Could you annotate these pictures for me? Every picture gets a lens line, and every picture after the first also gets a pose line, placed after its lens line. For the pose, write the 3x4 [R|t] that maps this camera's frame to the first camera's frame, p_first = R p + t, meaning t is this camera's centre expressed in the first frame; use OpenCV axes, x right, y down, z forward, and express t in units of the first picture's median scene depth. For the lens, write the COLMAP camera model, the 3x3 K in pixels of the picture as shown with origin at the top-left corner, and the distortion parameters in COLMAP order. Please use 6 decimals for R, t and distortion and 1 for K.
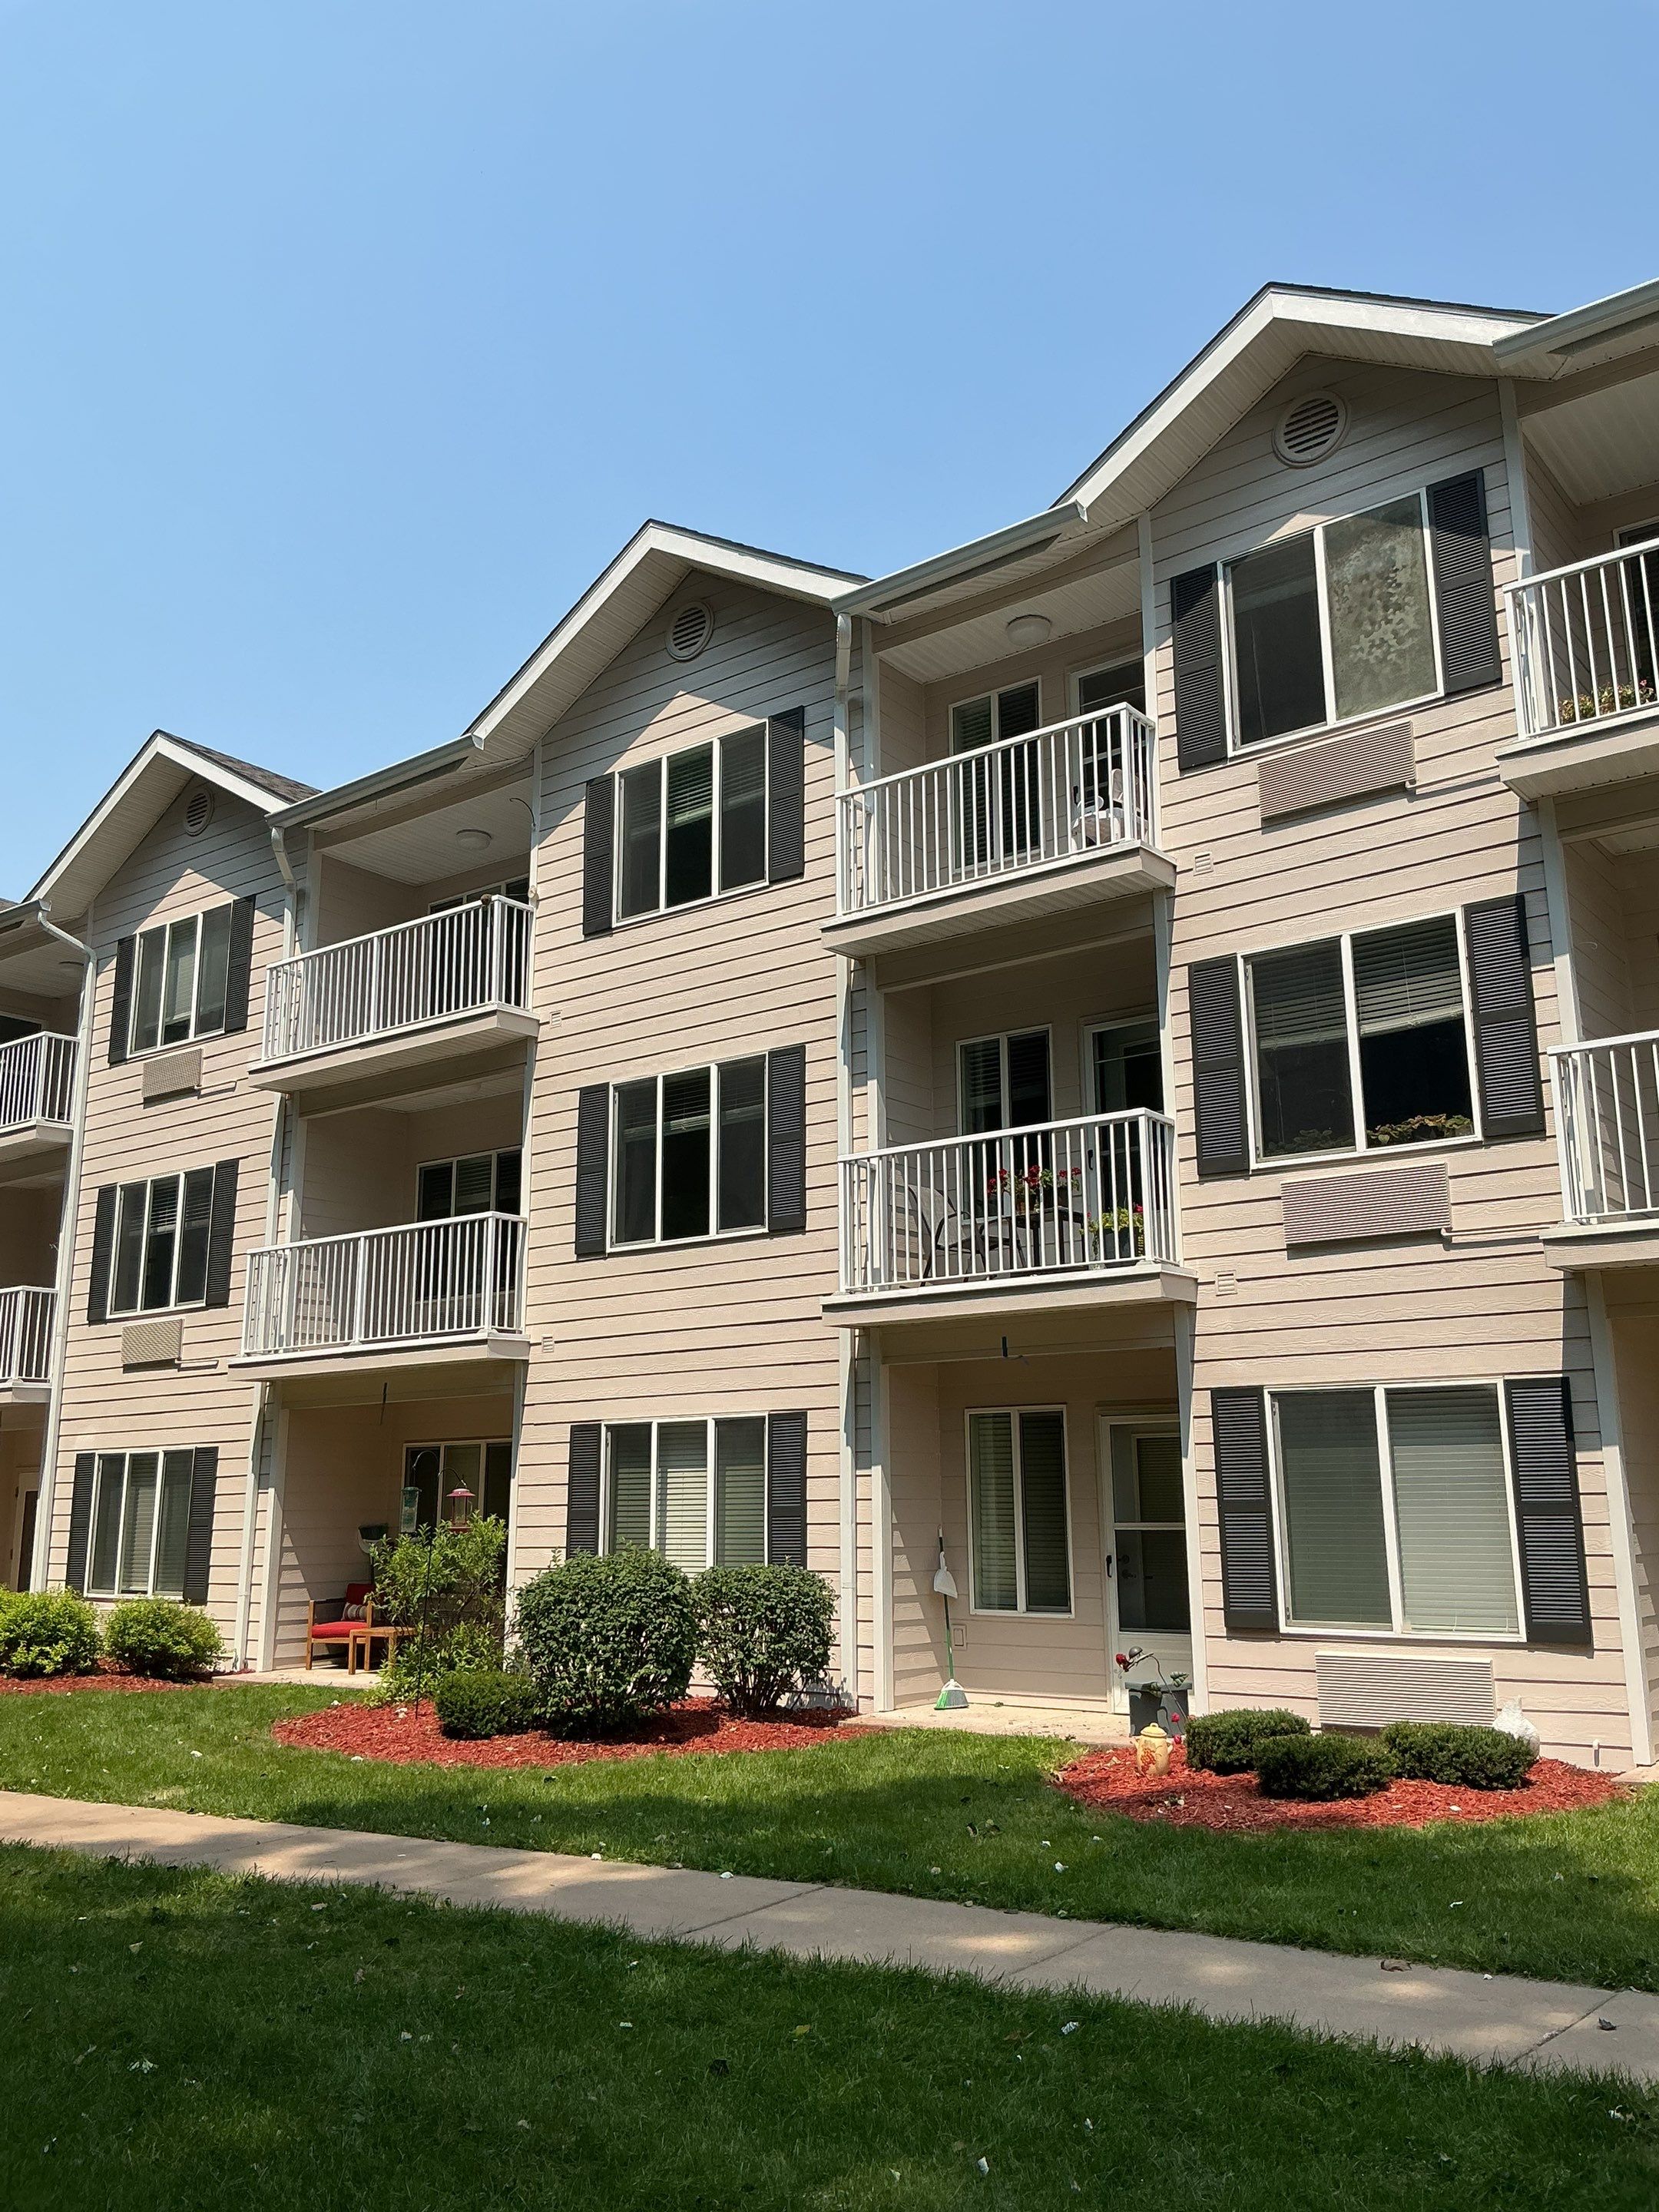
lens RADIAL K [[1822.6, 0, 818.3], [0, 1822.6, 1099.4], [0, 0, 1]] dist [0.117771, -0.231811]
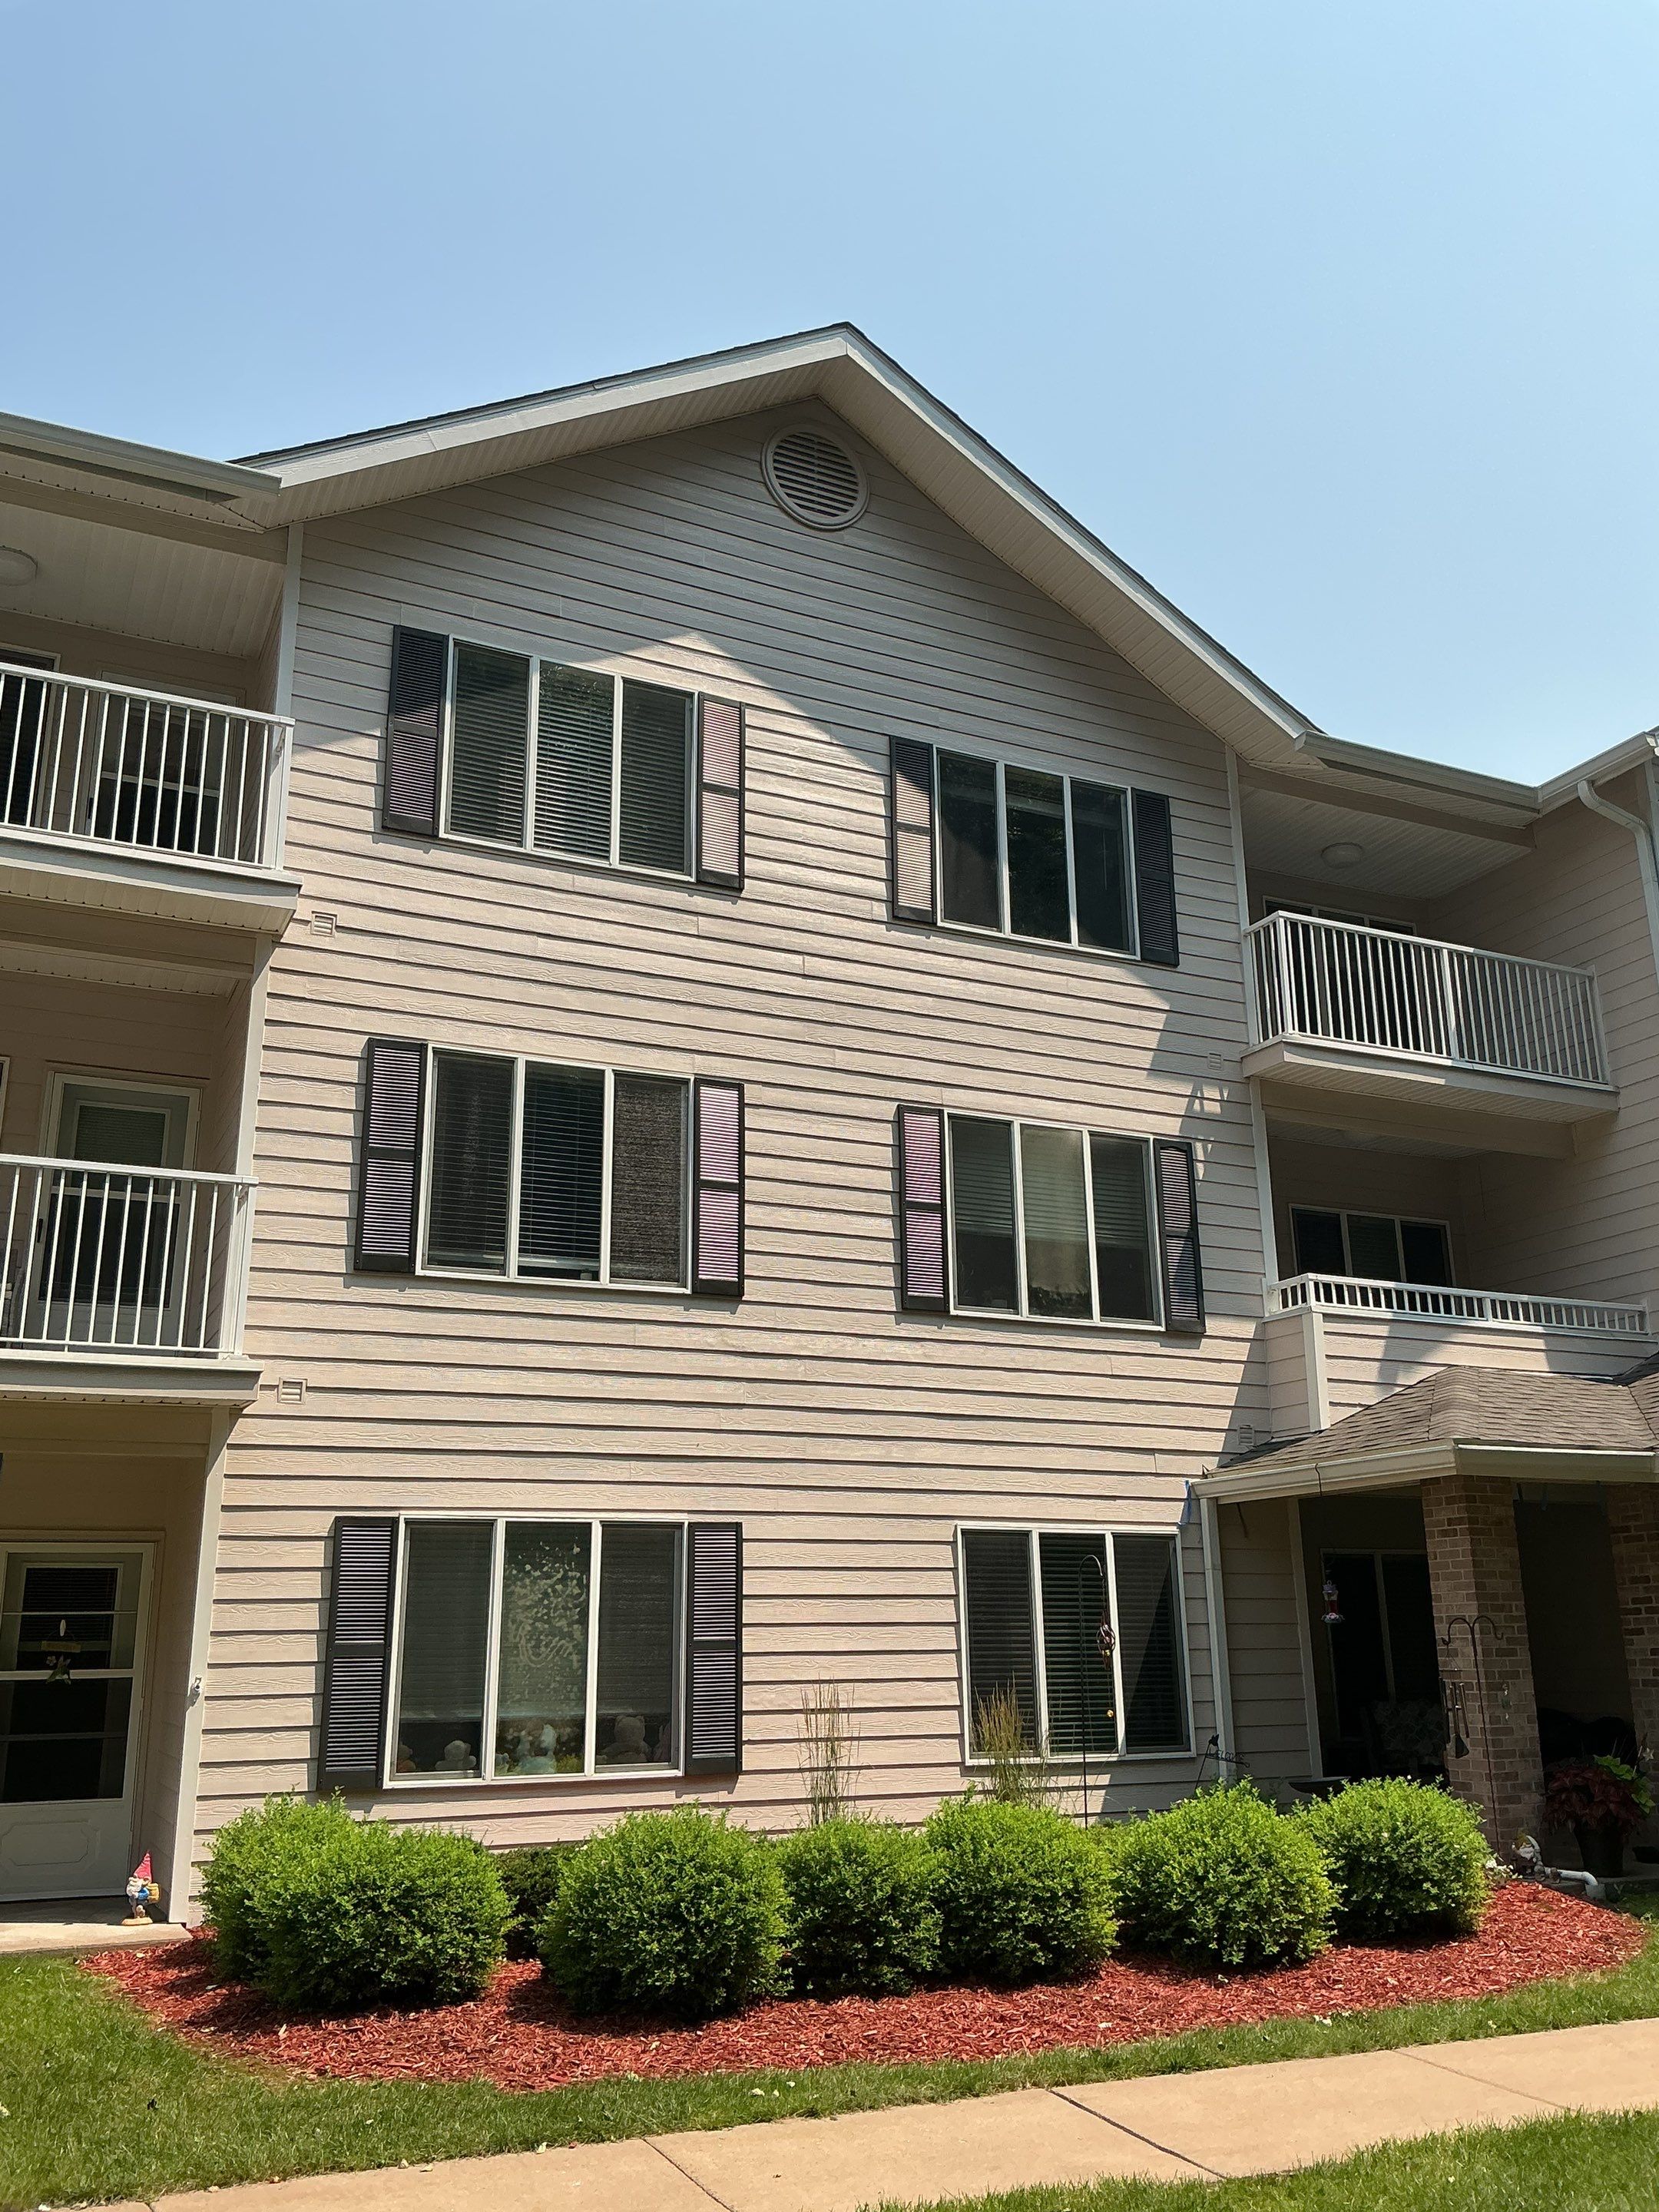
lens RADIAL K [[1855.1, 0, 846.5], [0, 1855.1, 1102.8], [0, 0, 1]] dist [0.100816, -0.187029]
pose [[0.446091, 0.255777, 0.857660, -0.714022], [-0.191517, 0.963376, -0.187692, 0.128929], [-0.874256, -0.080529, 0.478739, 0.531873]]
